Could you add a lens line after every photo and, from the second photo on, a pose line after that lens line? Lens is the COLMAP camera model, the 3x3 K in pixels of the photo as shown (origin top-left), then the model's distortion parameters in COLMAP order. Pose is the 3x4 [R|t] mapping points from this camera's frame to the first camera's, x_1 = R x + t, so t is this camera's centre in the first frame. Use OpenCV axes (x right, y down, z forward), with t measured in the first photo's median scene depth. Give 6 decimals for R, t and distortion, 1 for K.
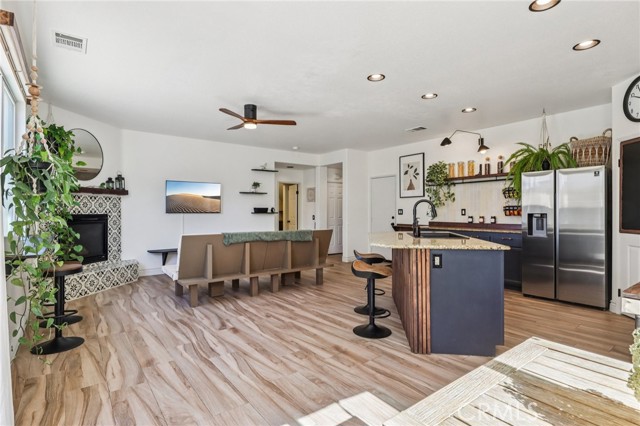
lens RADIAL K [[323.6, 0, 317.1], [0, 323.6, 210.8], [0, 0, 1]] dist [0.008876, -0.005621]
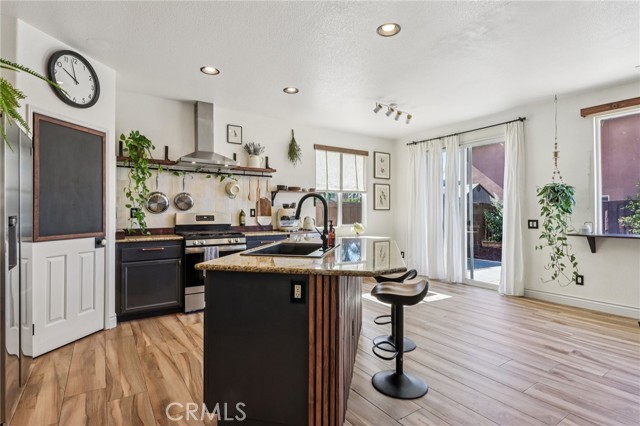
lens RADIAL K [[323.6, 0, 318.8], [0, 323.6, 209.3], [0, 0, 1]] dist [0.008876, -0.005621]
pose [[-0.998612, 0.000630, 0.052672, 0.194199], [0.000092, 0.999948, -0.010216, 0.001982], [-0.052676, -0.010197, -0.998560, 1.118109]]
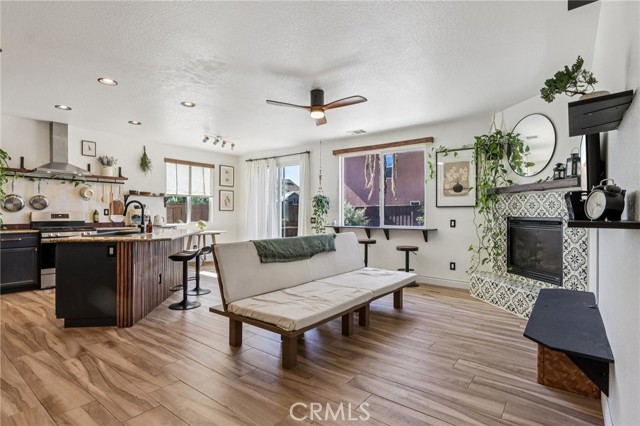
lens RADIAL K [[323.6, 0, 315.9], [0, 323.6, 214.1], [0, 0, 1]] dist [0.008876, -0.005621]
pose [[-0.964715, -0.004224, -0.263263, 0.022421], [-0.005031, 0.999984, 0.002391, 0.003113], [0.263249, 0.003631, -0.964721, 1.499909]]
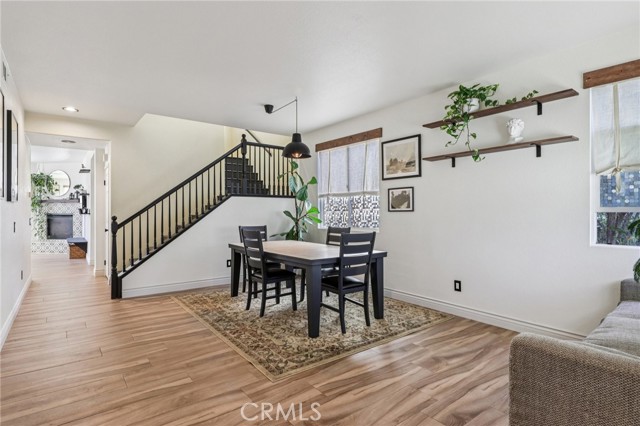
lens RADIAL K [[345.2, 0, 320.0], [0, 345.2, 212.7], [0, 0, 1]] dist [0.000856, -0.000062]
pose [[0.003565, 0.002483, -0.999991, 1.268059], [0.001339, 0.999996, 0.002488, 0.002072], [0.999993, -0.001348, 0.003562, 2.346763]]
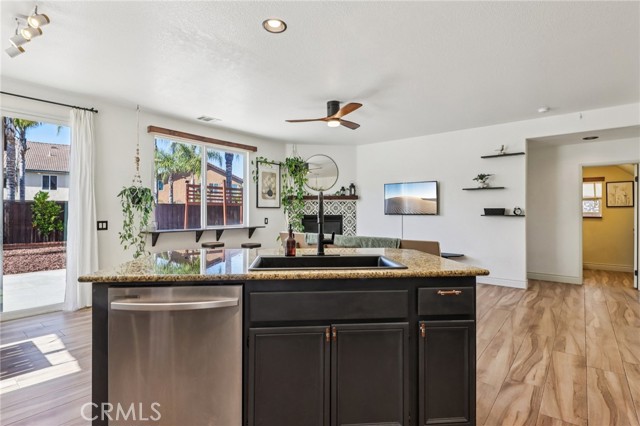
lens RADIAL K [[323.6, 0, 317.0], [0, 323.6, 211.9], [0, 0, 1]] dist [0.008876, -0.005621]
pose [[0.238007, -0.001661, -0.971262, 0.577670], [0.000266, 0.999999, -0.001645, -0.000091], [0.971263, 0.000133, 0.238007, 0.589918]]
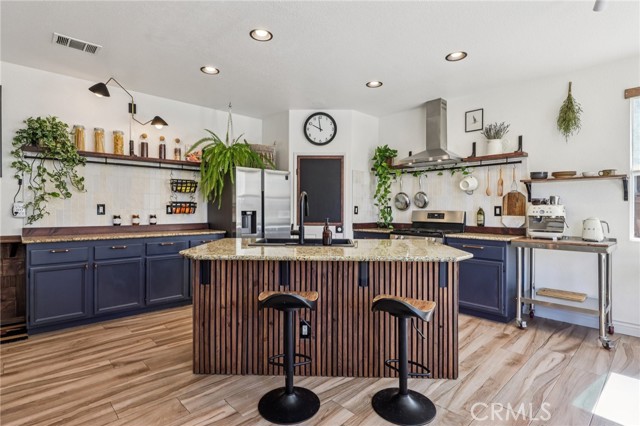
lens RADIAL K [[323.6, 0, 318.8], [0, 323.6, 209.7], [0, 0, 1]] dist [0.008876, -0.005621]
pose [[-0.111866, -0.002530, 0.993720, -0.244024], [-0.006623, 0.999976, 0.001800, 0.000843], [-0.993701, -0.006380, -0.111880, 0.711521]]
